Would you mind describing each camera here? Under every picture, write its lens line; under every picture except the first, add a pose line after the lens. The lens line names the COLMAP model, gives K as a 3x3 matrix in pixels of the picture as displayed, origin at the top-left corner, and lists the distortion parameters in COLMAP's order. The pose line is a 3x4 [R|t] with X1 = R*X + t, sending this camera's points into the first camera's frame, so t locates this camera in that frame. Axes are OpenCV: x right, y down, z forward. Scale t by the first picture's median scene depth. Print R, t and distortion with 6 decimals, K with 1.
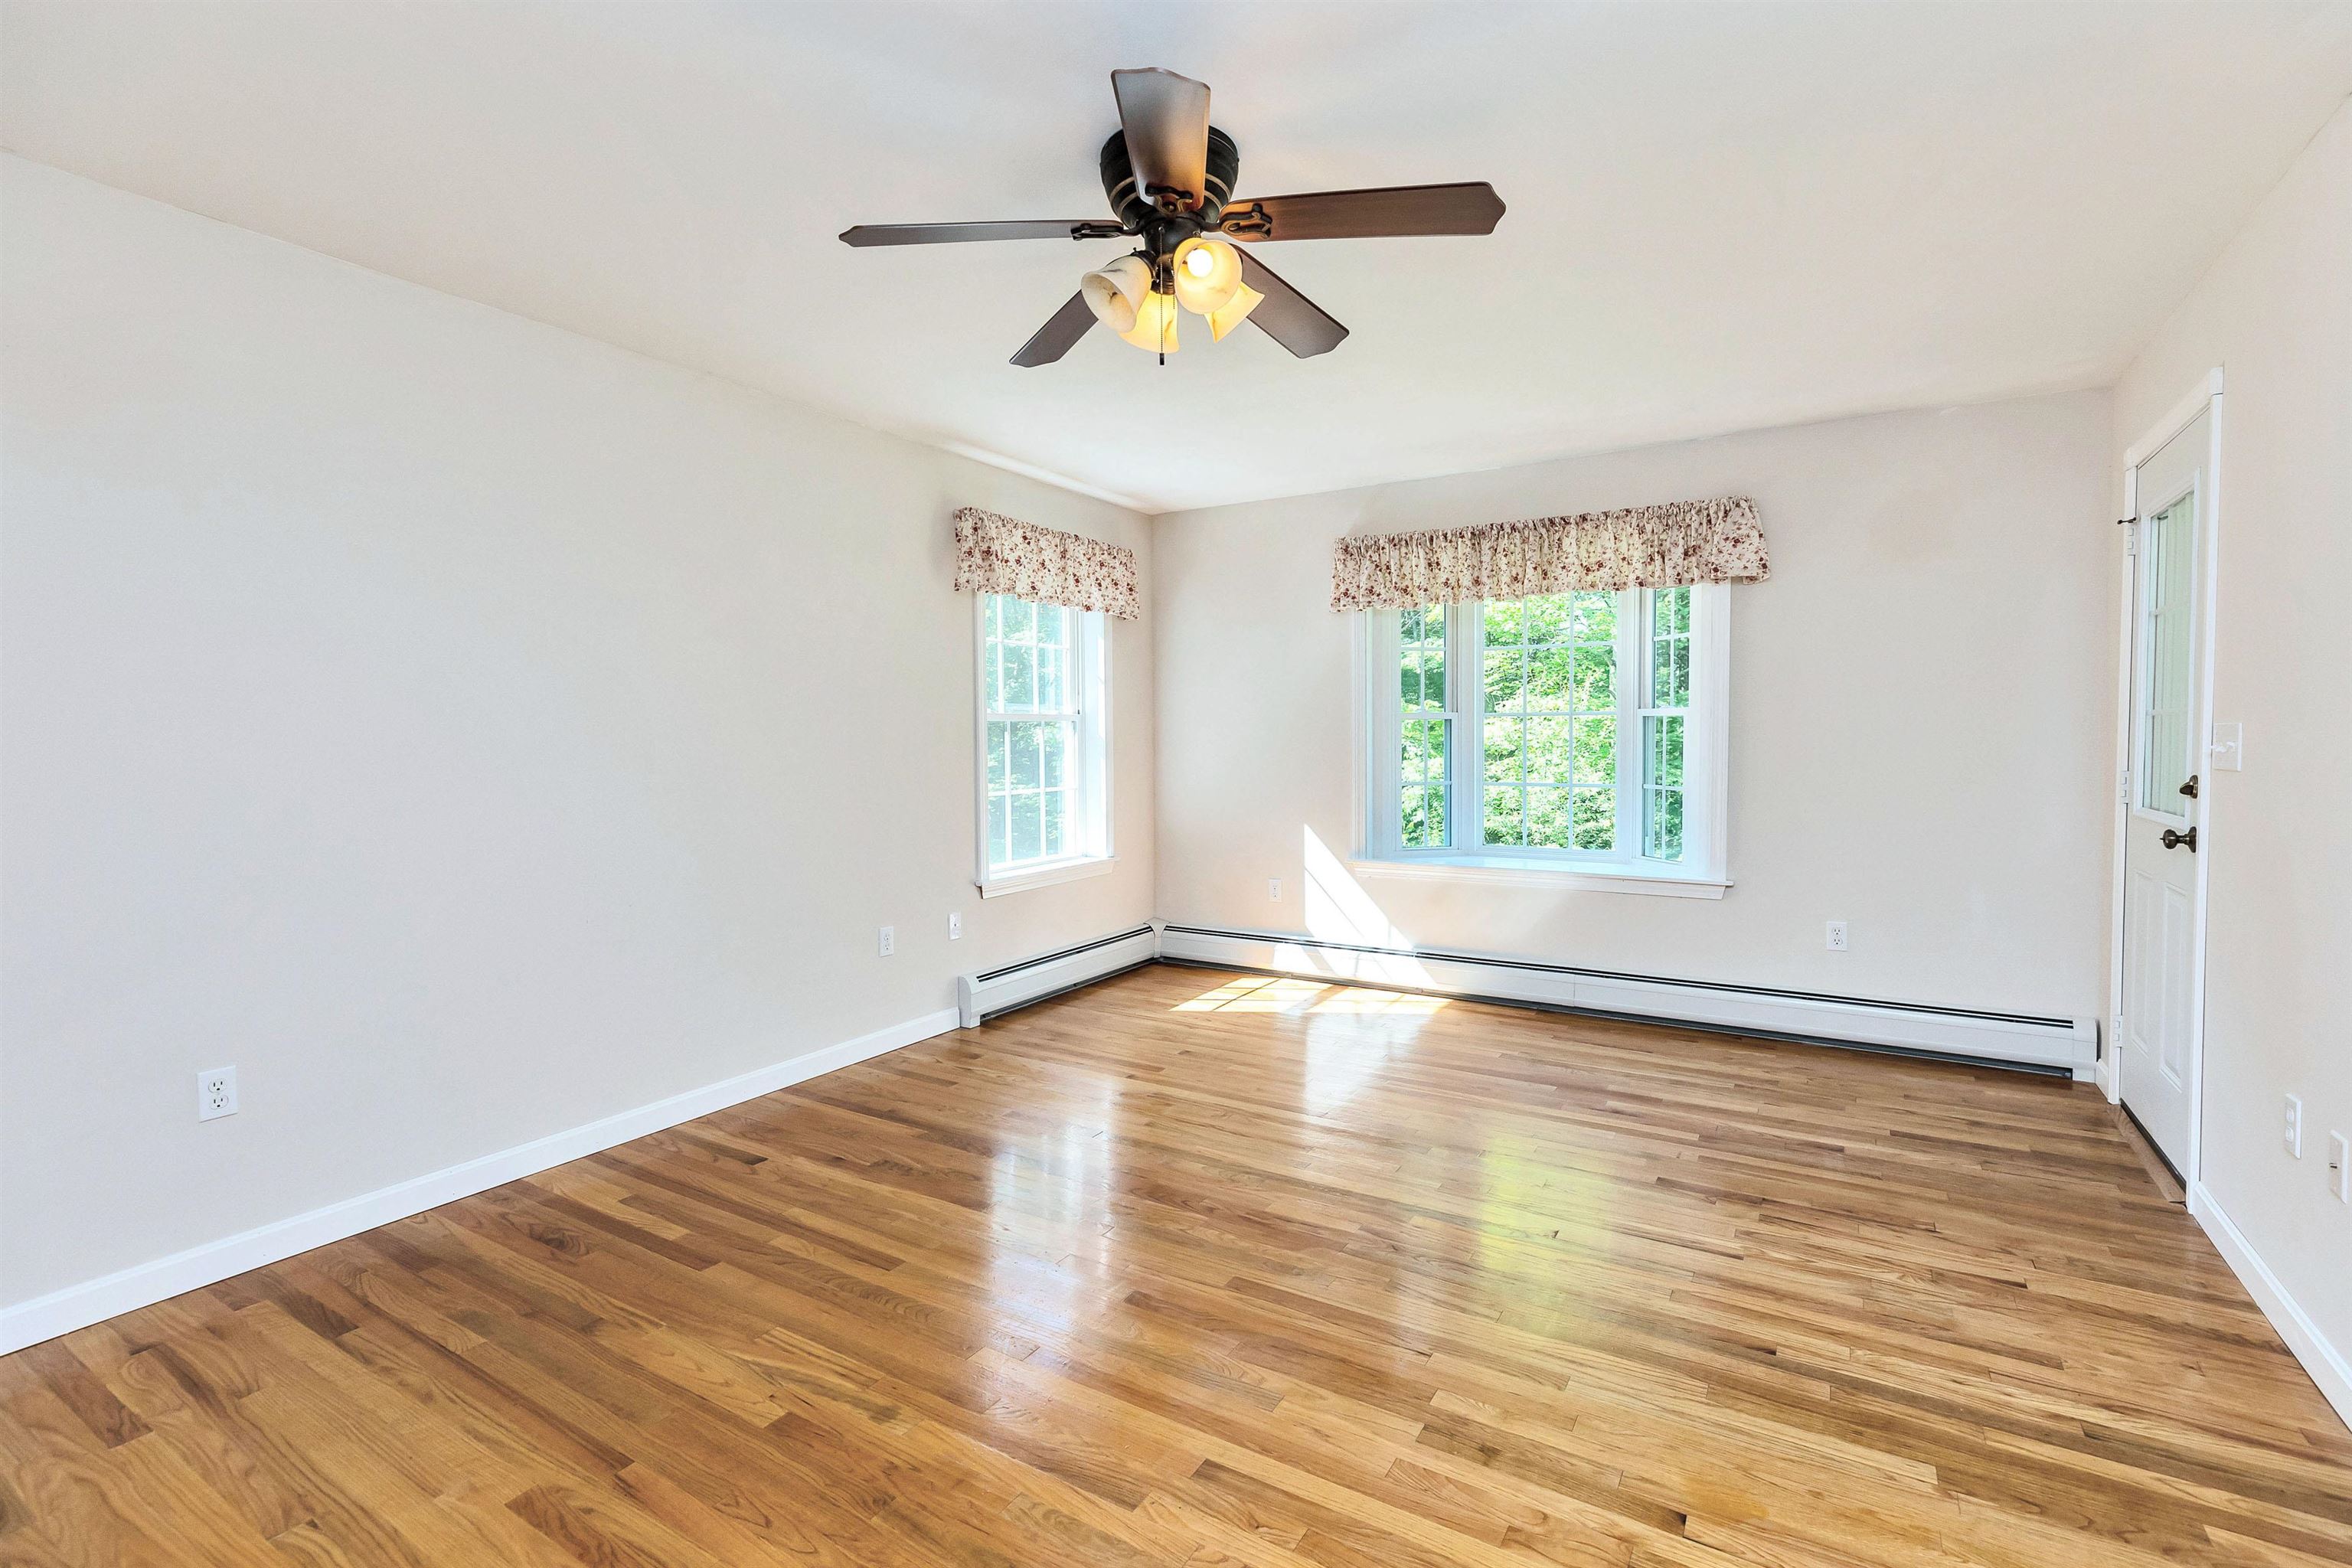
lens RADIAL K [[1073.4, 0, 1185.1], [0, 1073.4, 767.8], [0, 0, 1]] dist [0.009440, -0.000985]
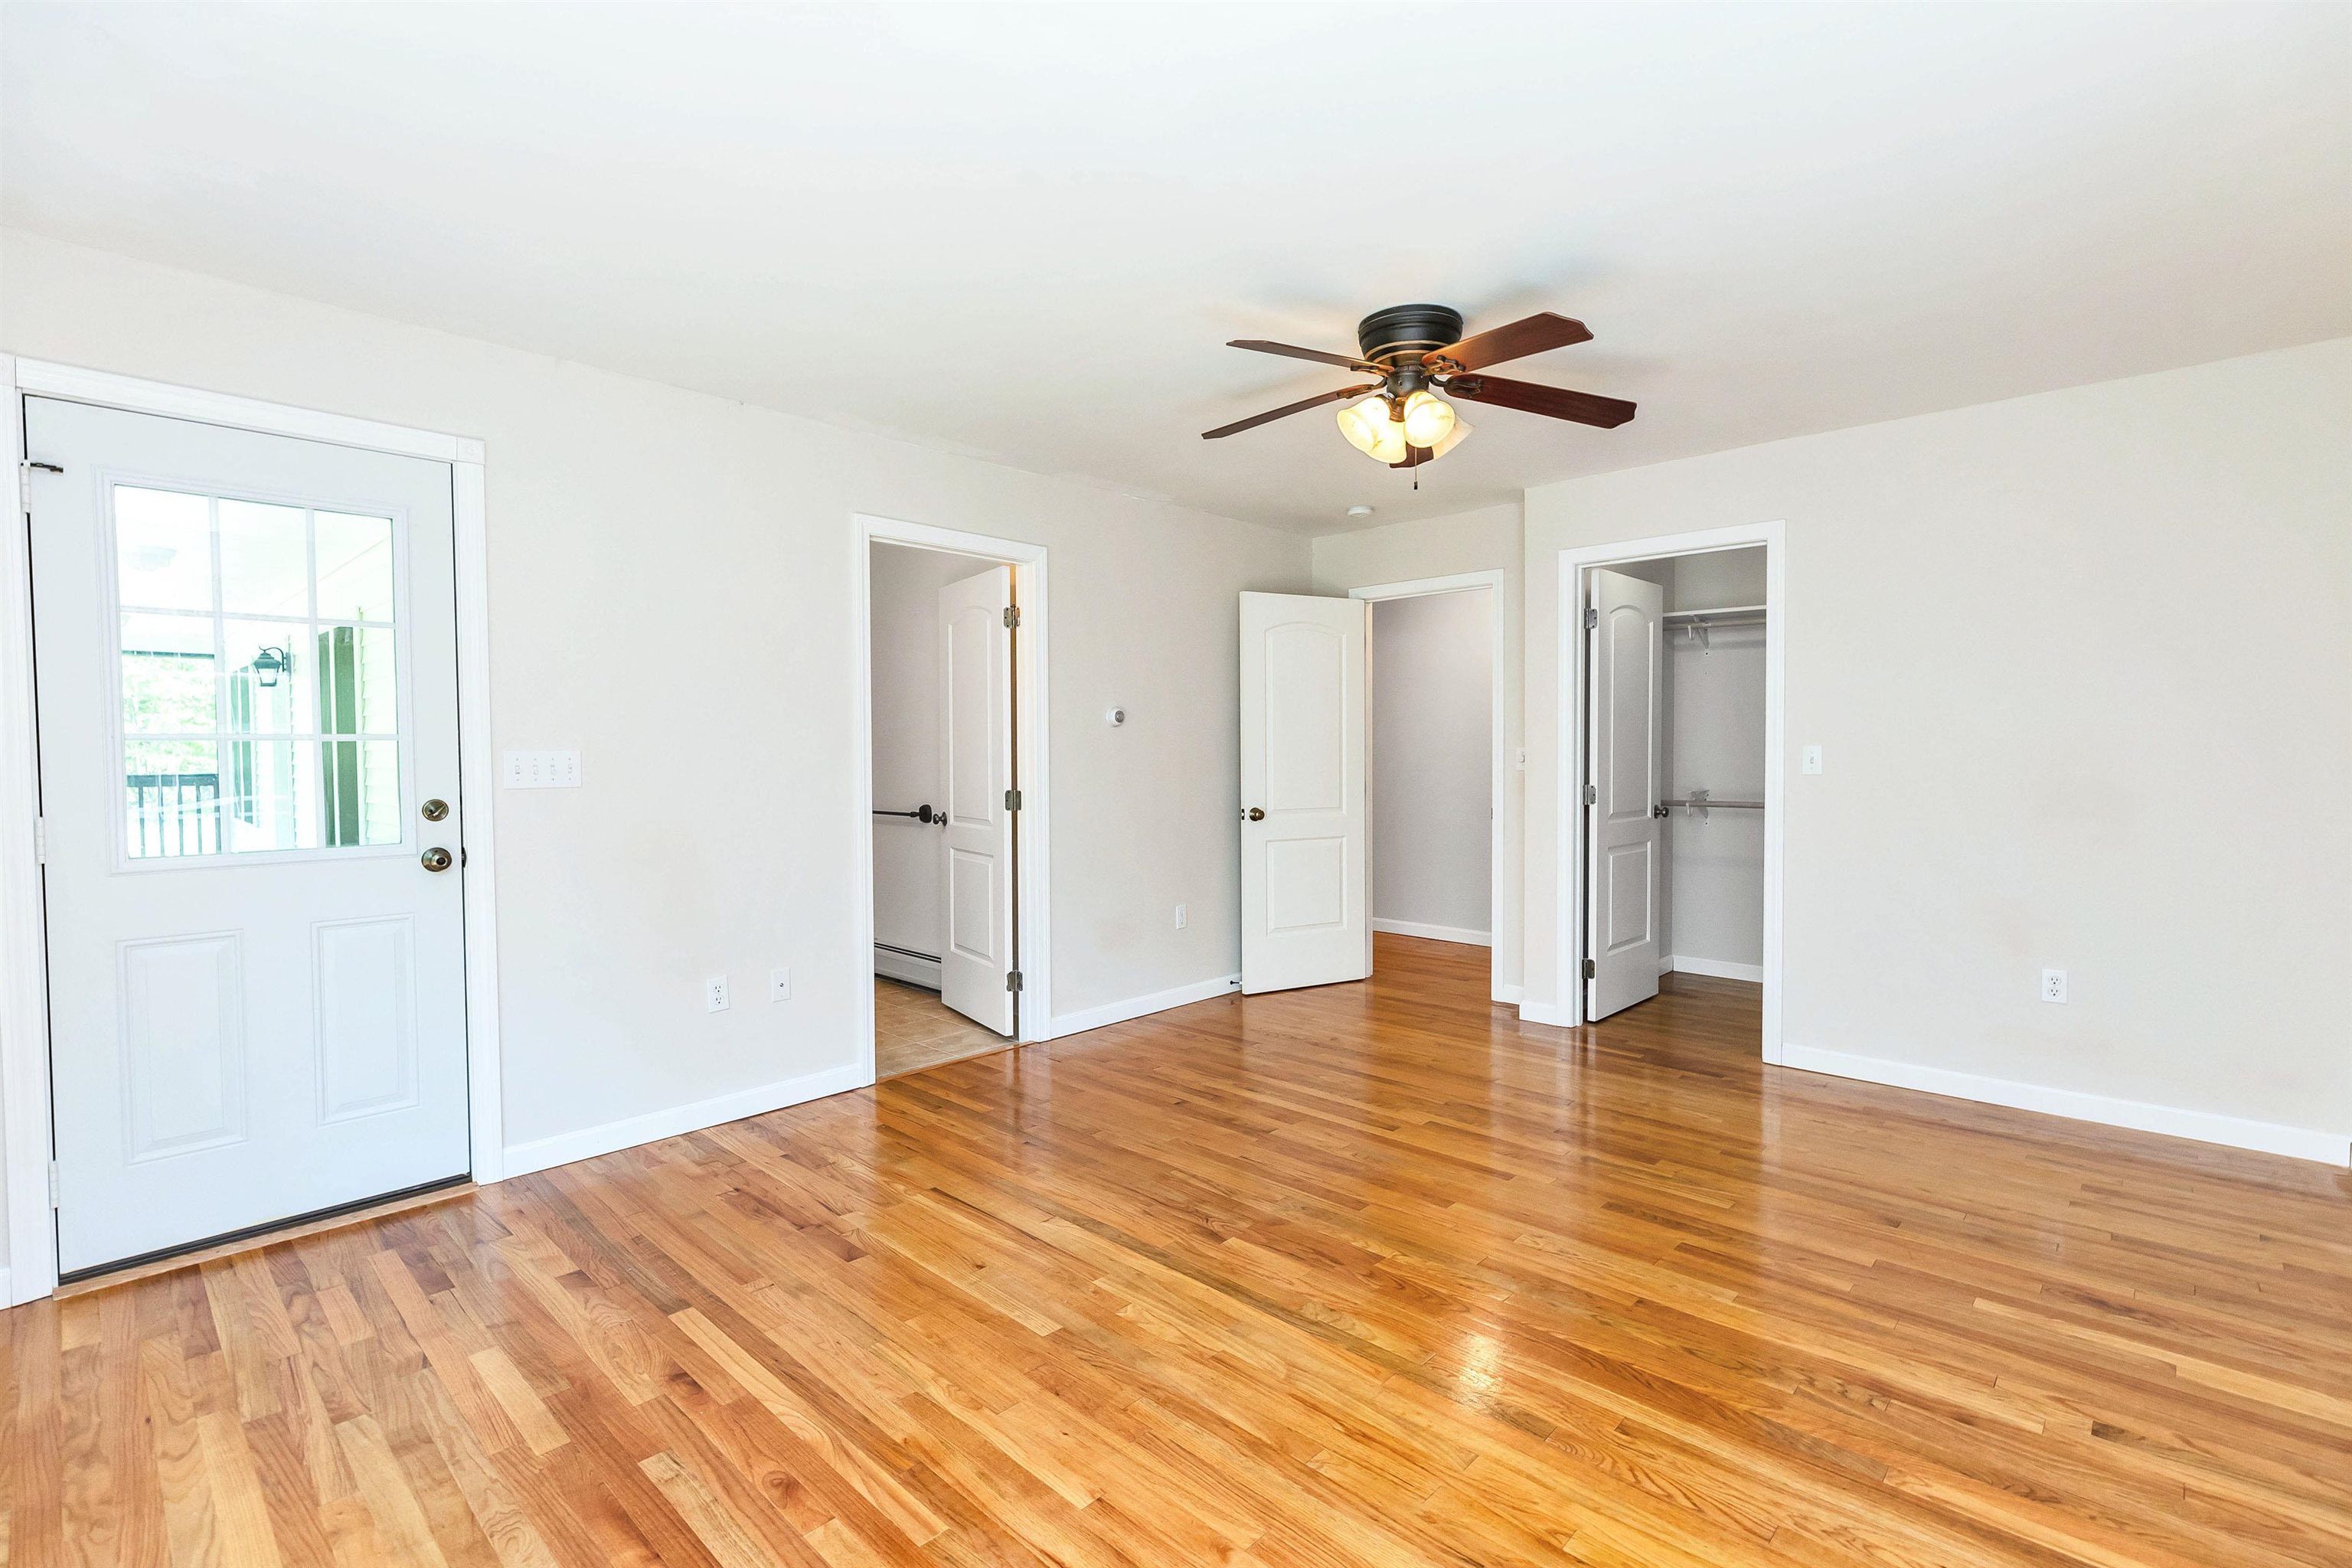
lens RADIAL K [[1073.4, 0, 1164.1], [0, 1073.4, 796.5], [0, 0, 1]] dist [0.009440, -0.000985]
pose [[-0.974567, 0.000959, 0.224093, -0.005570], [0.017953, 0.997111, 0.073806, -0.041205], [-0.223374, 0.075952, -0.971769, 1.242129]]
